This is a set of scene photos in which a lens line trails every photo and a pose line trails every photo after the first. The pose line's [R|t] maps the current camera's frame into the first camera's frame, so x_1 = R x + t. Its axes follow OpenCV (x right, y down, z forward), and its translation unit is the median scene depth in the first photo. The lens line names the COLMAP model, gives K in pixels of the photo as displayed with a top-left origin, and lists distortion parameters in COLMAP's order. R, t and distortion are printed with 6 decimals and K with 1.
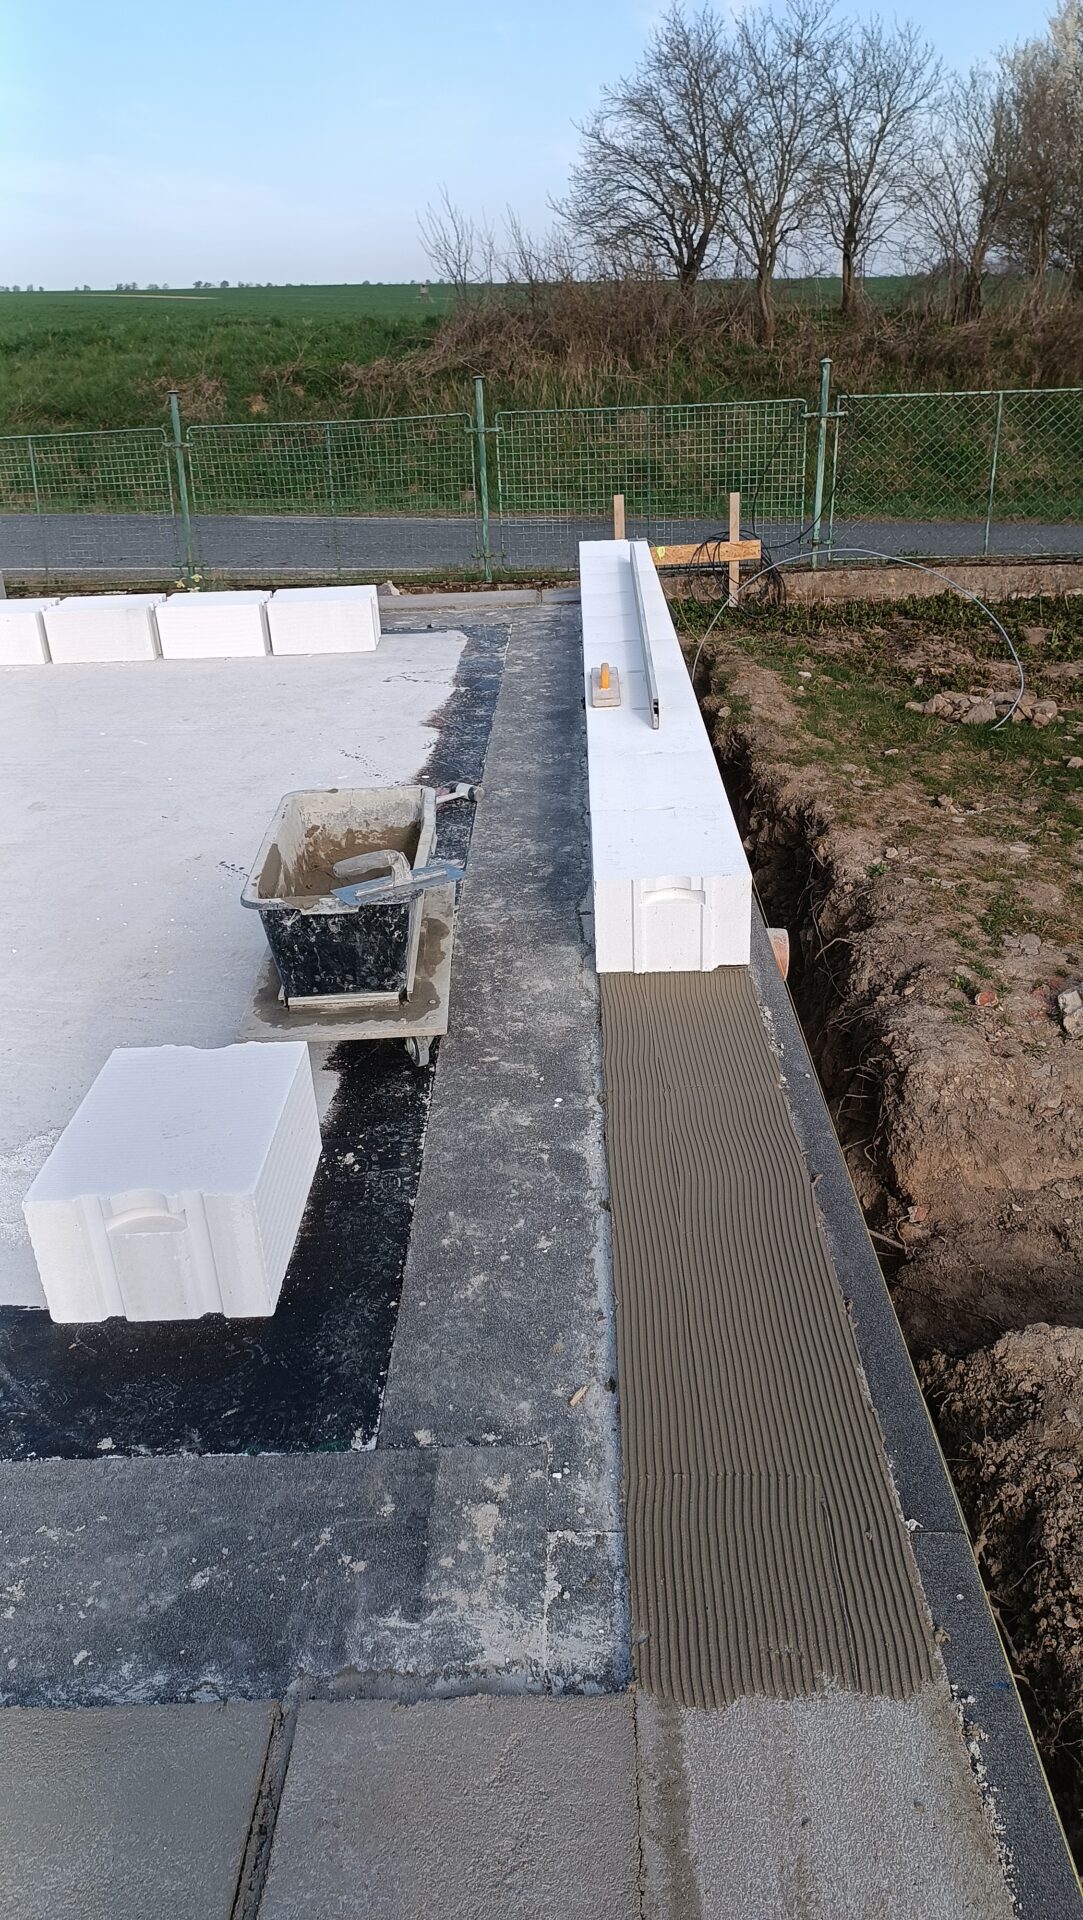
lens RADIAL K [[1387.0, 0, 541.5], [0, 1387.0, 960.0], [0, 0, 1]] dist [0.130331, -0.267572]
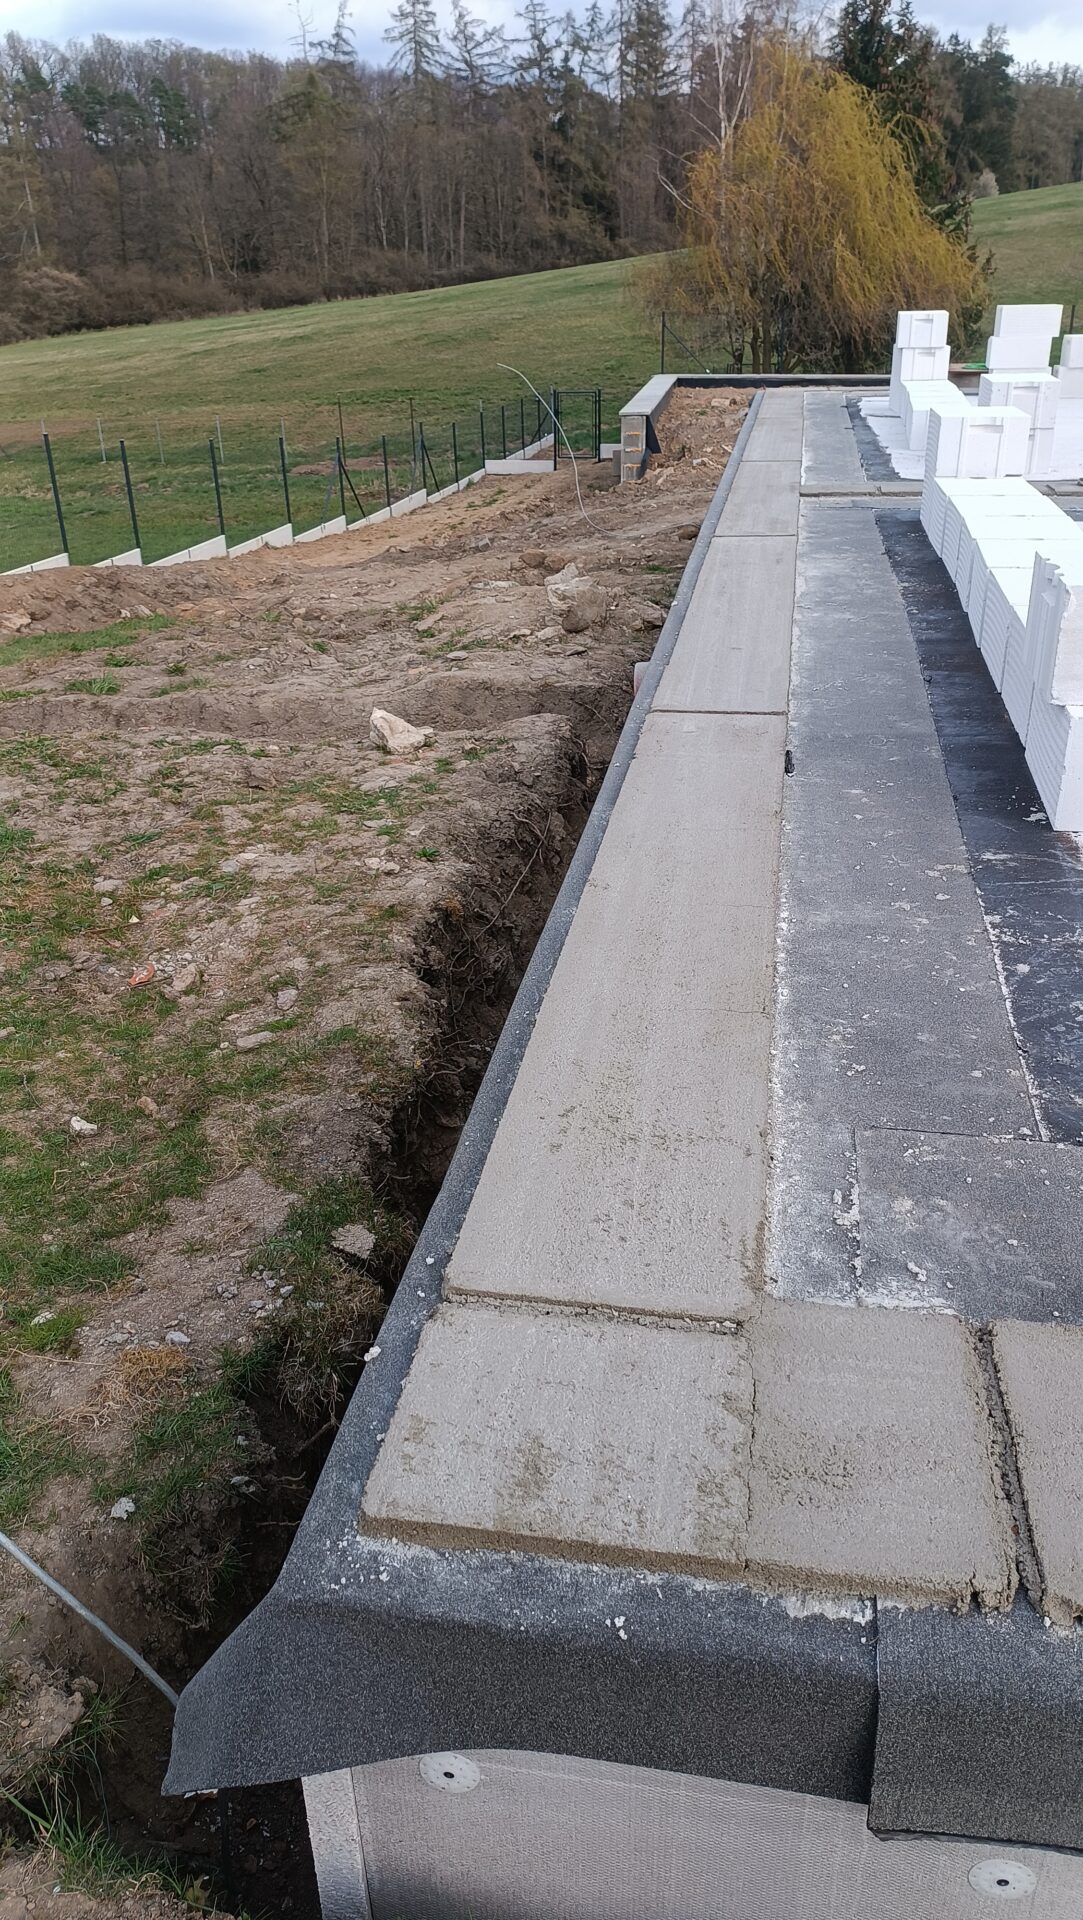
lens RADIAL K [[1415.7, 0, 541.5], [0, 1415.7, 960.0], [0, 0, 1]] dist [0.005872, 0.006120]
pose [[-0.986677, -0.005448, 0.162602, 0.032797], [0.122445, 0.633230, 0.764217, -0.644113], [-0.107127, 0.773945, -0.624126, 1.520412]]
